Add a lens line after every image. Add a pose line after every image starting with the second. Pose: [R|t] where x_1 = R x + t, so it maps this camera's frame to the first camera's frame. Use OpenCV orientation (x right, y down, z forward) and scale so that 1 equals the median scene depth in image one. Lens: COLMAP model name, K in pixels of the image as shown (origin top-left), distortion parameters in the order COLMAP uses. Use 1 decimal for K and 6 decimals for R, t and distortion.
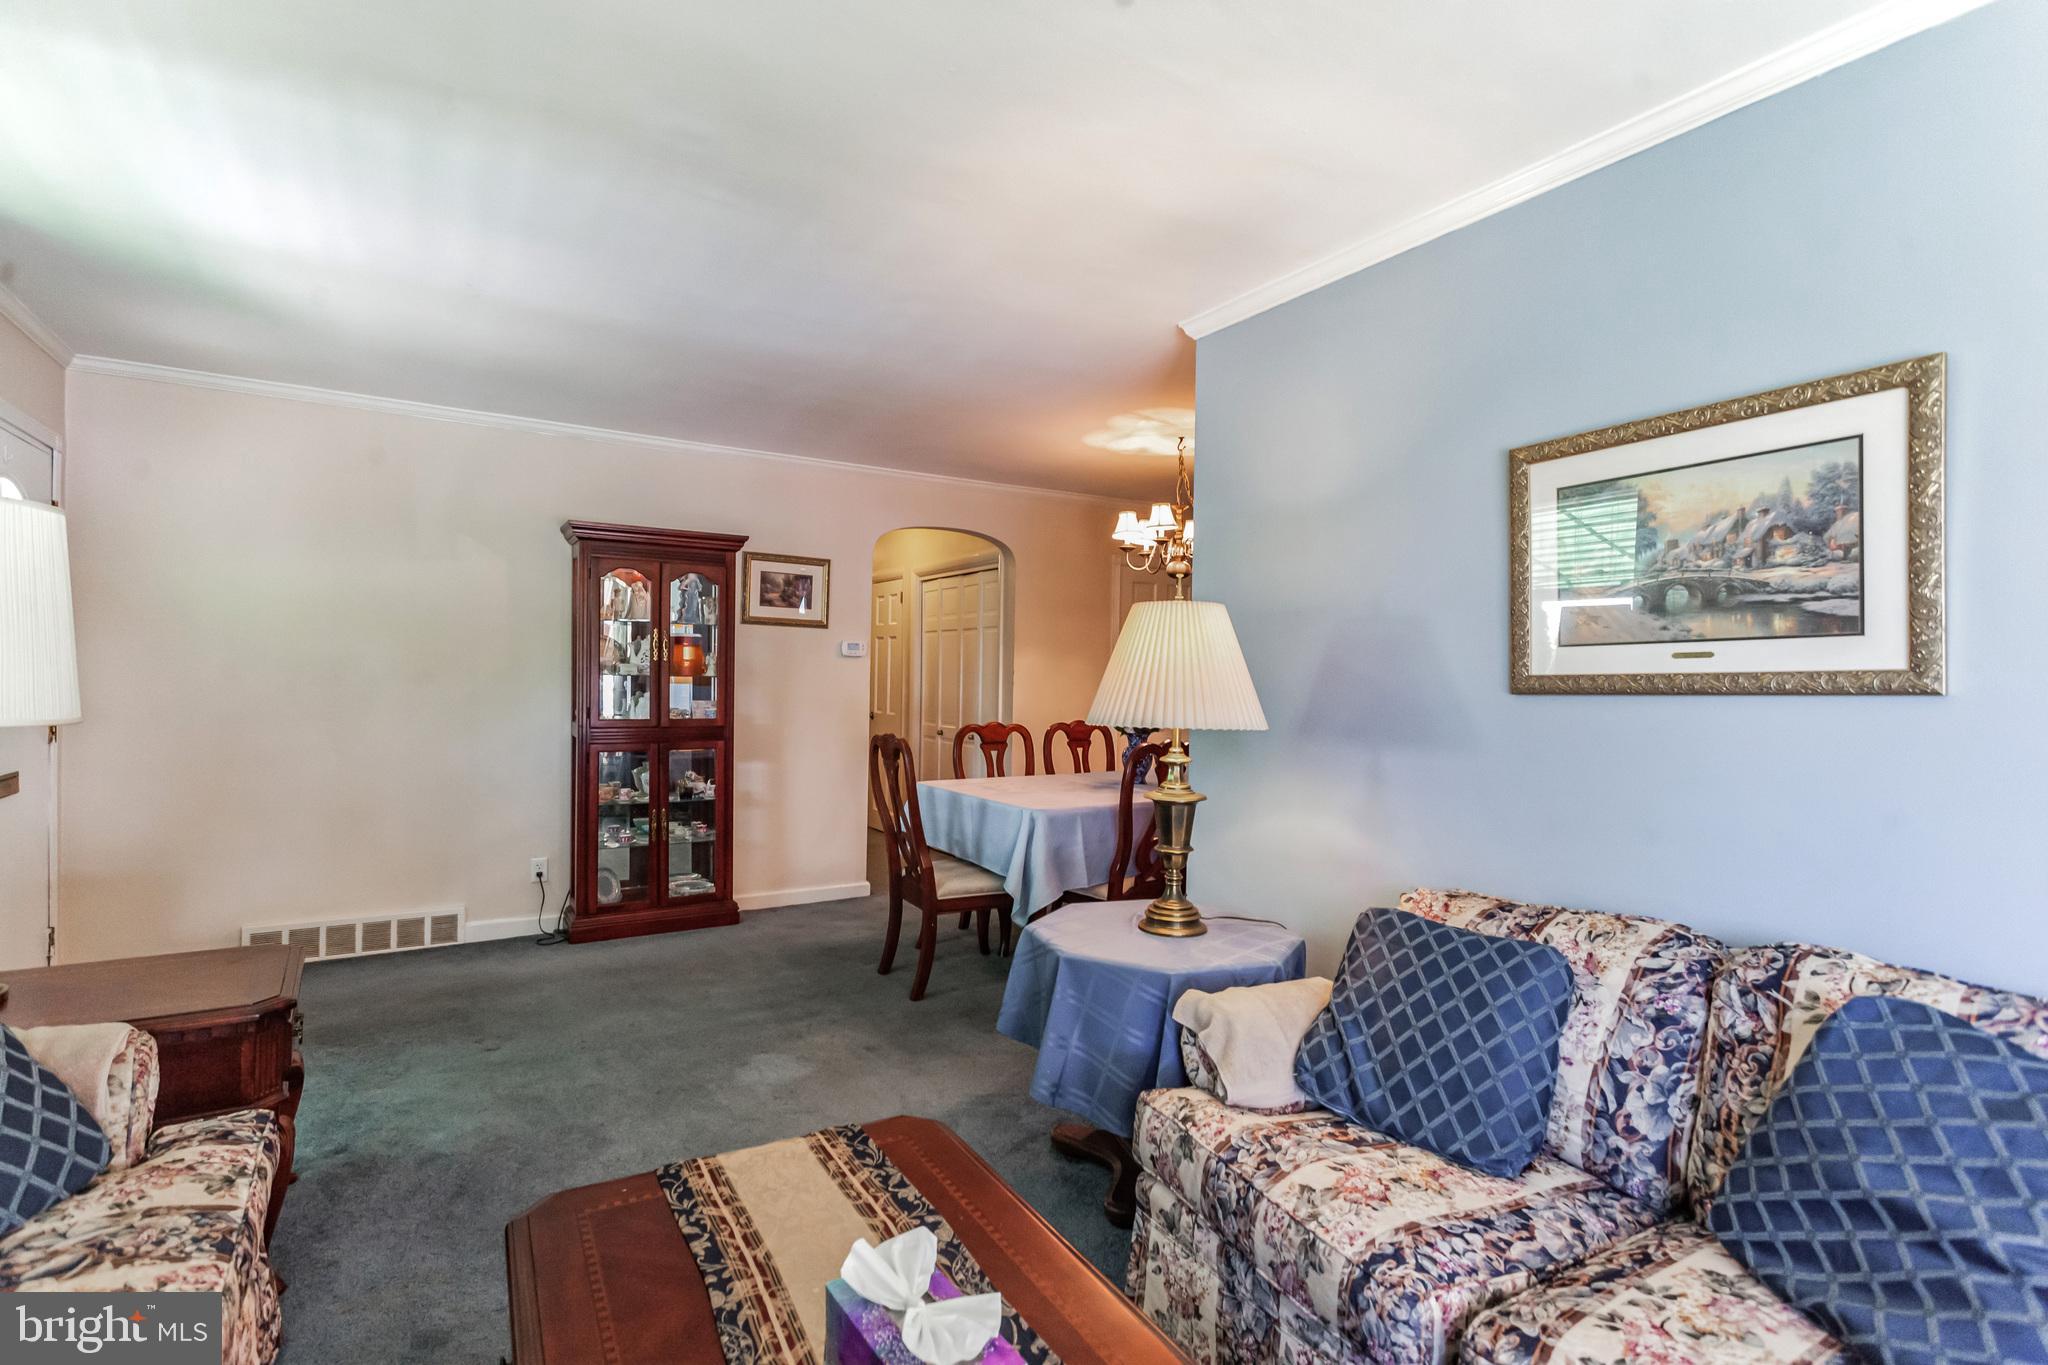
lens RADIAL K [[985.3, 0, 1030.5], [0, 985.3, 670.1], [0, 0, 1]] dist [0.003197, 0.000002]
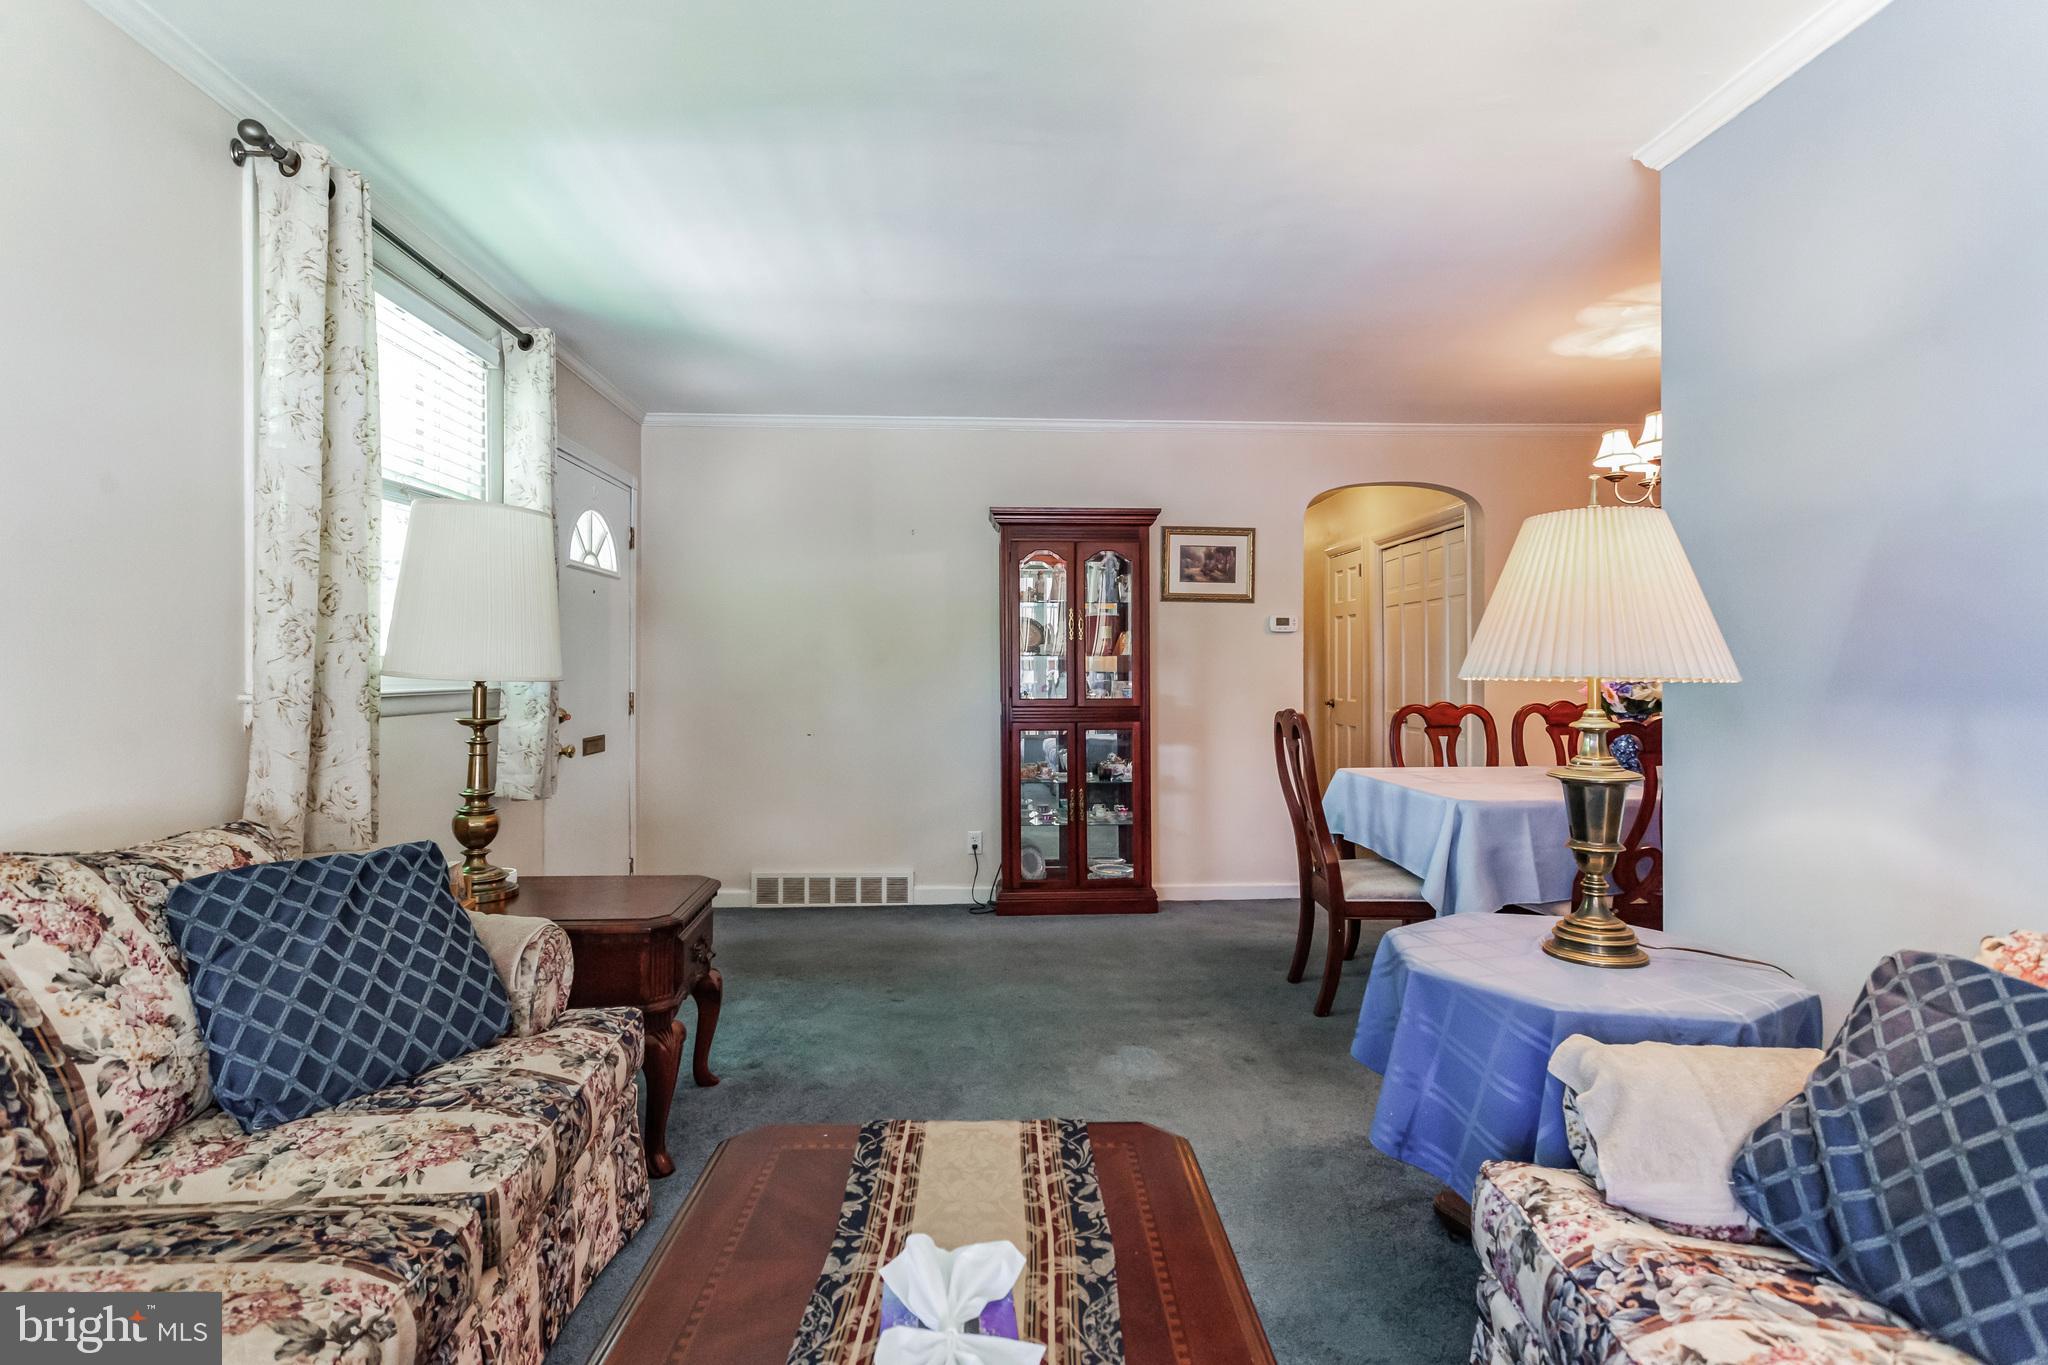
lens RADIAL K [[1023.9, 0, 1019.5], [0, 1023.9, 655.0], [0, 0, 1]] dist [0.001812, 0.000848]
pose [[0.871477, -0.026132, -0.489740, 0.148374], [0.018495, 0.999620, -0.020427, 0.045687], [0.490088, 0.008744, 0.871629, 0.121644]]
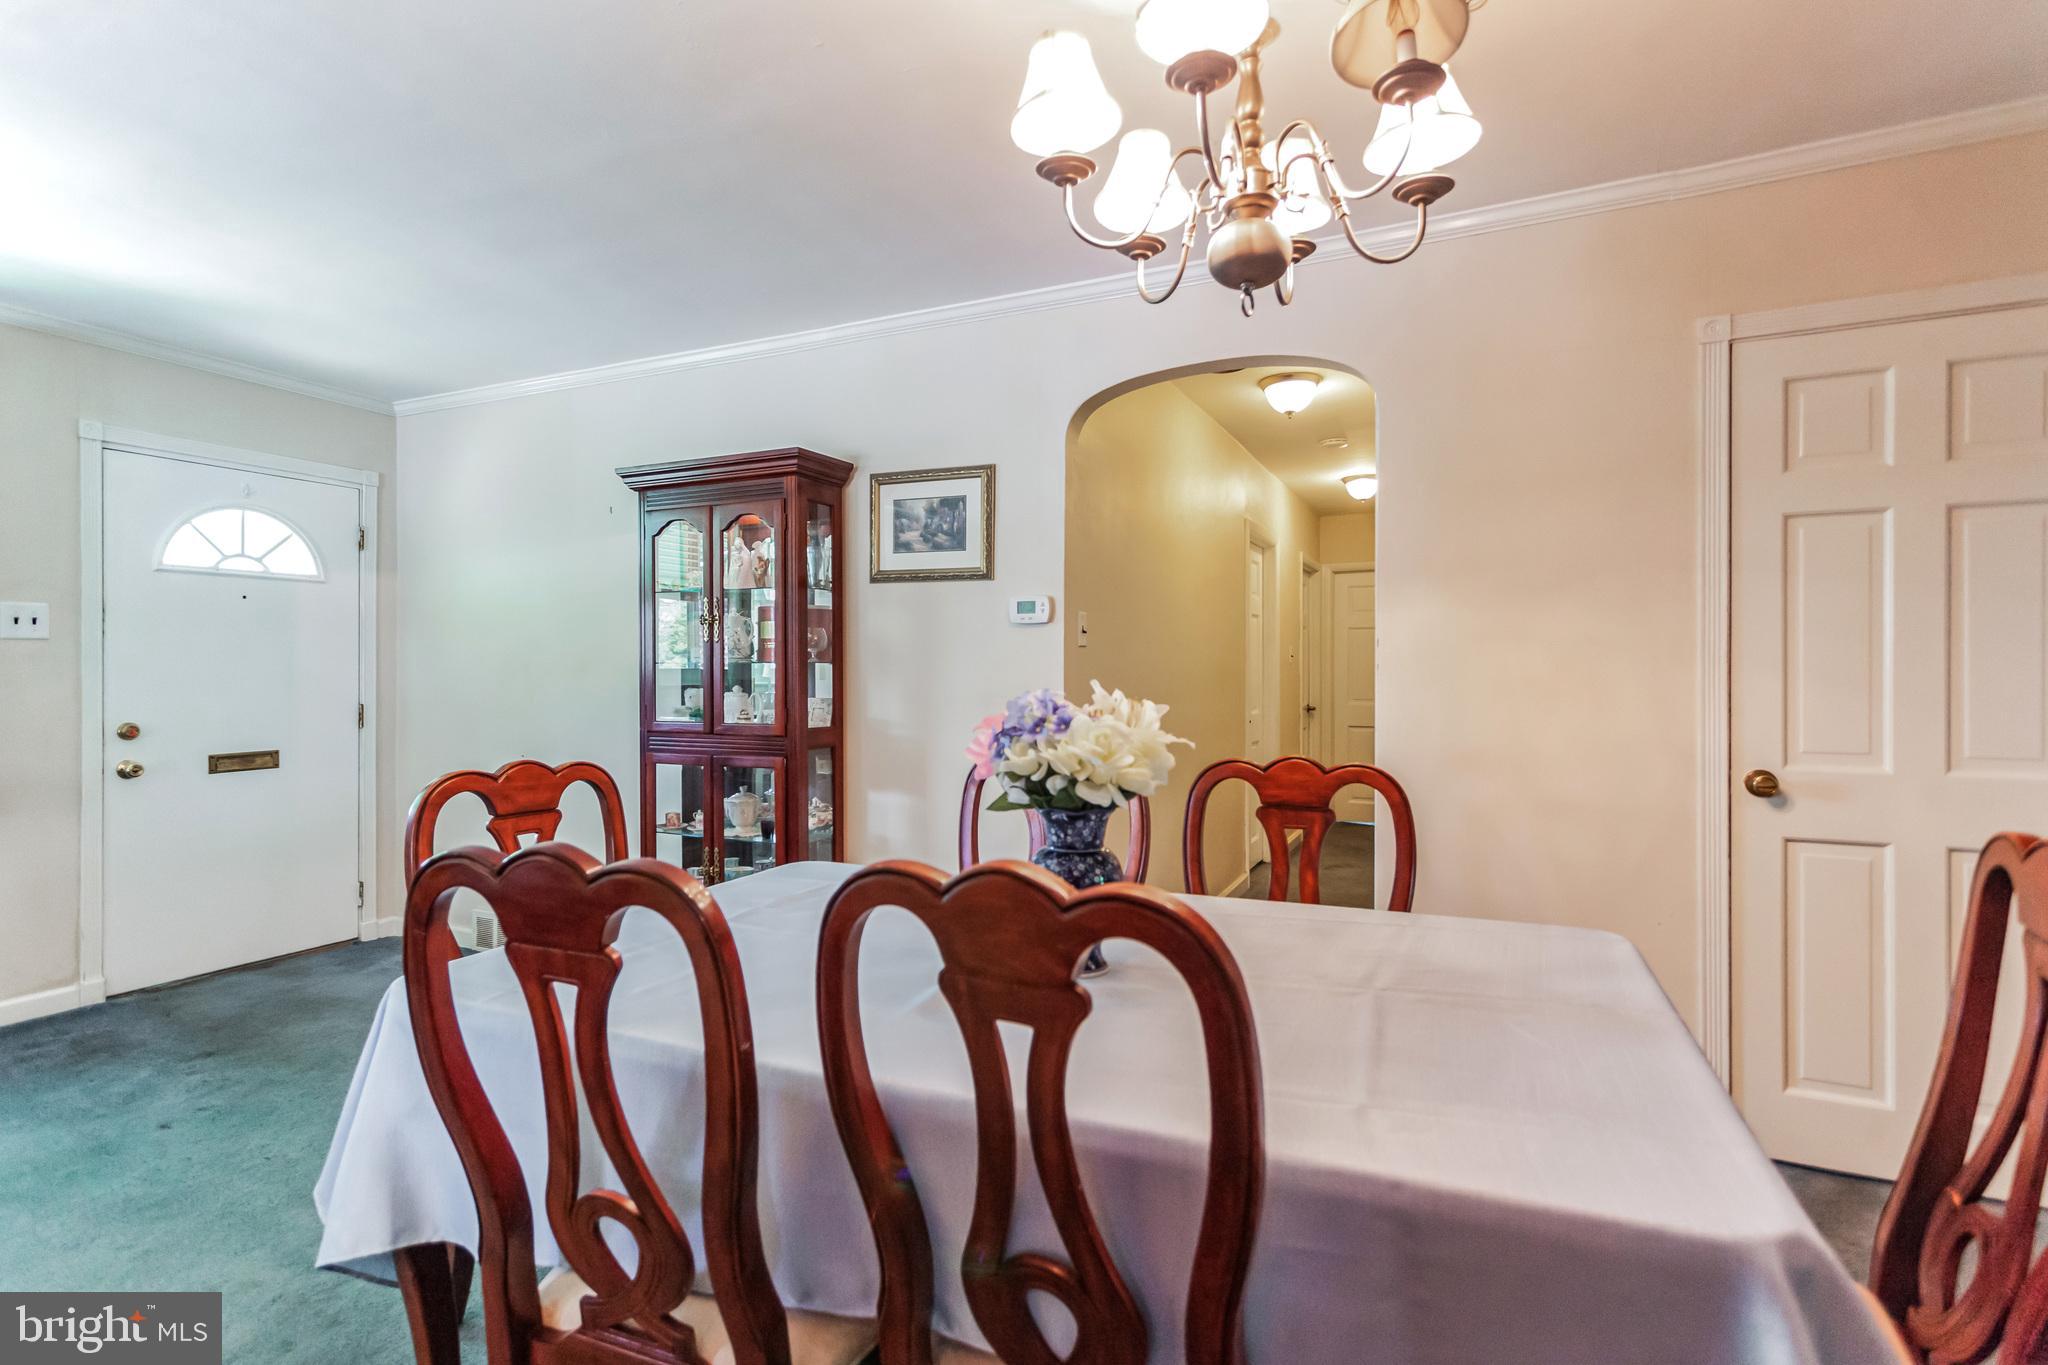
lens RADIAL K [[985.3, 0, 1030.5], [0, 985.3, 670.1], [0, 0, 1]] dist [0.003197, 0.000002]
pose [[0.543171, -0.017838, -0.839433, 0.646074], [0.014800, 0.999822, -0.011670, 0.041523], [0.839492, -0.006085, 0.543339, 1.455463]]
